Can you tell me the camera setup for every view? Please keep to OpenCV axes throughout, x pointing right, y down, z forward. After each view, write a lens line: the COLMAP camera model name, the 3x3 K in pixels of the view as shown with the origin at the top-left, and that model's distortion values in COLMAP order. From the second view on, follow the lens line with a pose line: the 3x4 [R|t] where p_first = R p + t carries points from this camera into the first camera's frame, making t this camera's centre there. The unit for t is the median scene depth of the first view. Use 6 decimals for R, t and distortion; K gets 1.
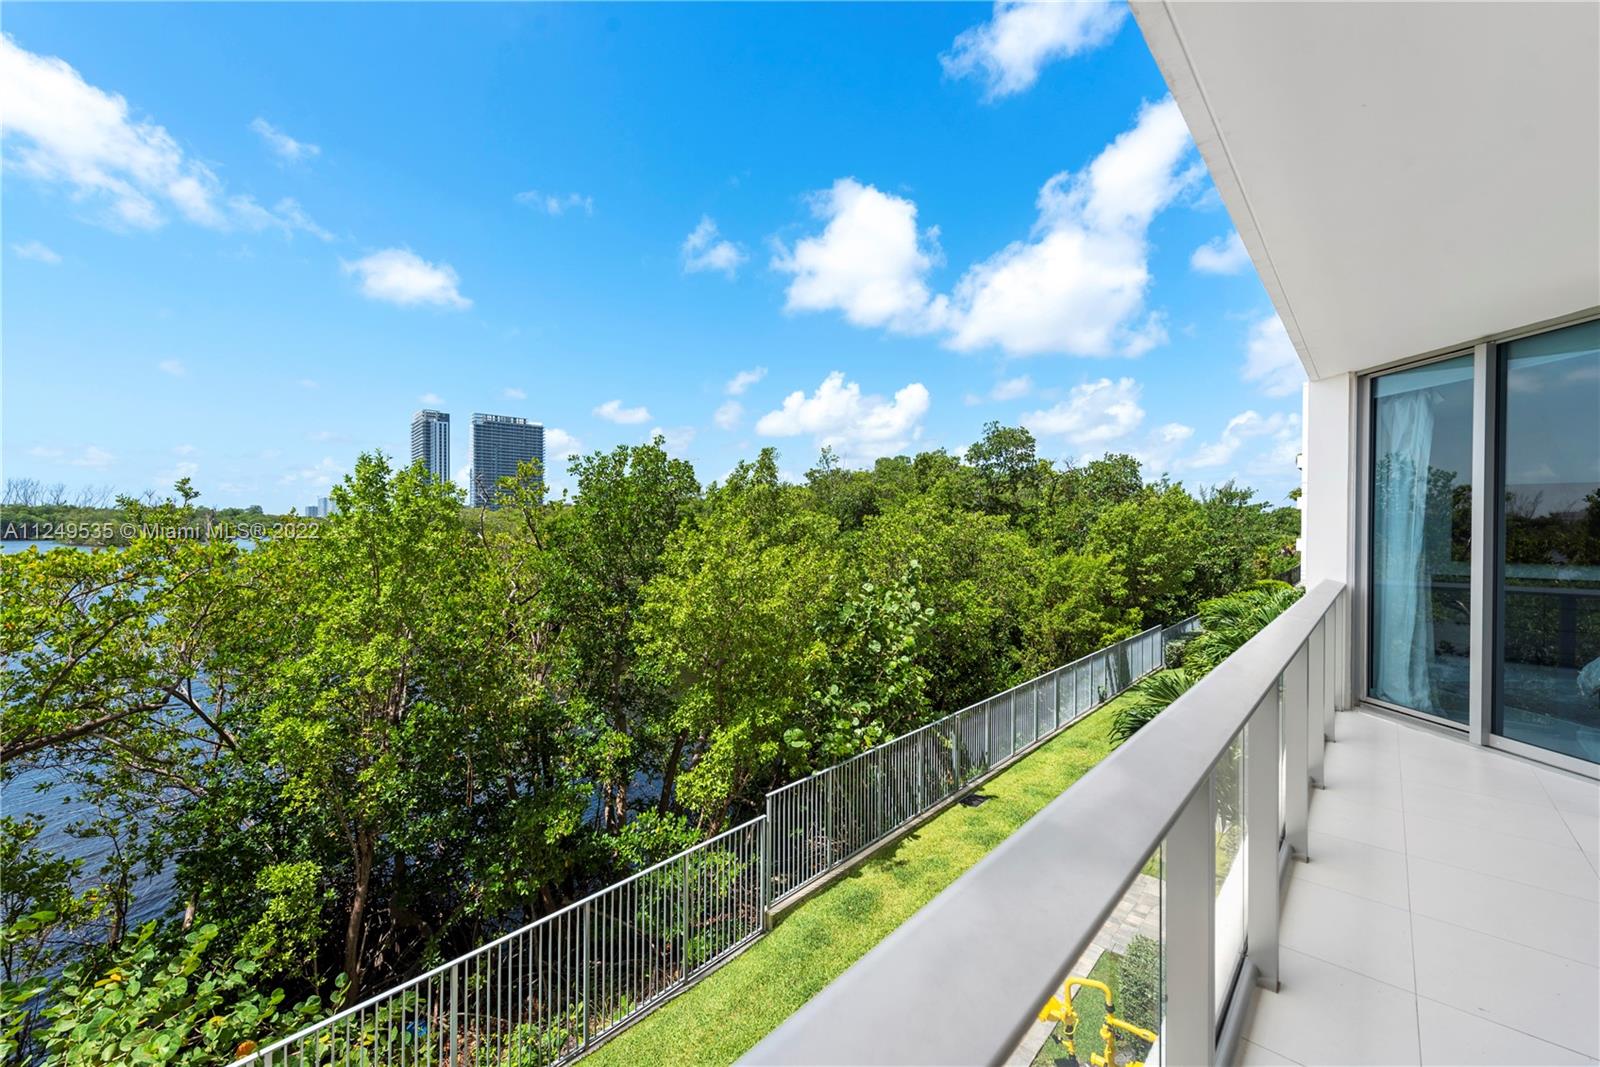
lens RADIAL K [[633.6, 0, 798.6], [0, 633.6, 520.9], [0, 0, 1]] dist [0.008981, -0.000434]
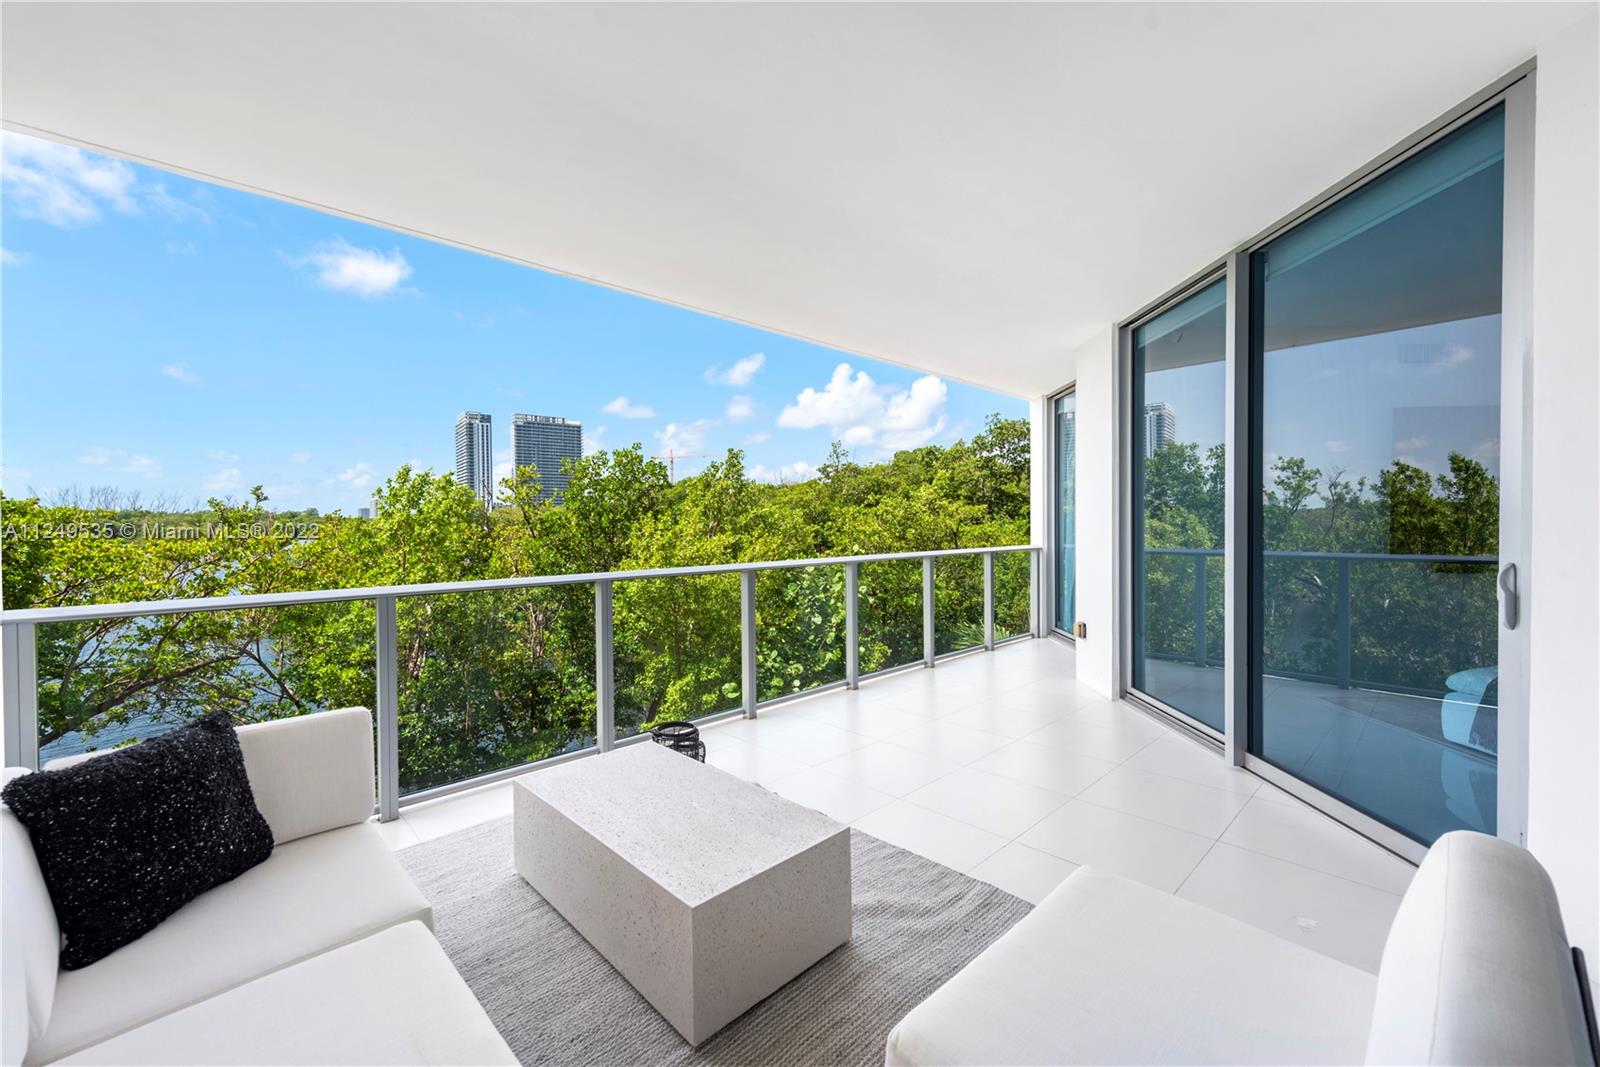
lens RADIAL K [[643.9, 0, 796.1], [0, 643.9, 521.0], [0, 0, 1]] dist [0.015057, 0.000280]
pose [[0.997772, -0.014458, -0.065135, 0.166449], [0.015026, 0.999853, 0.008241, 0.008251], [0.065006, -0.009201, 0.997842, -0.181219]]
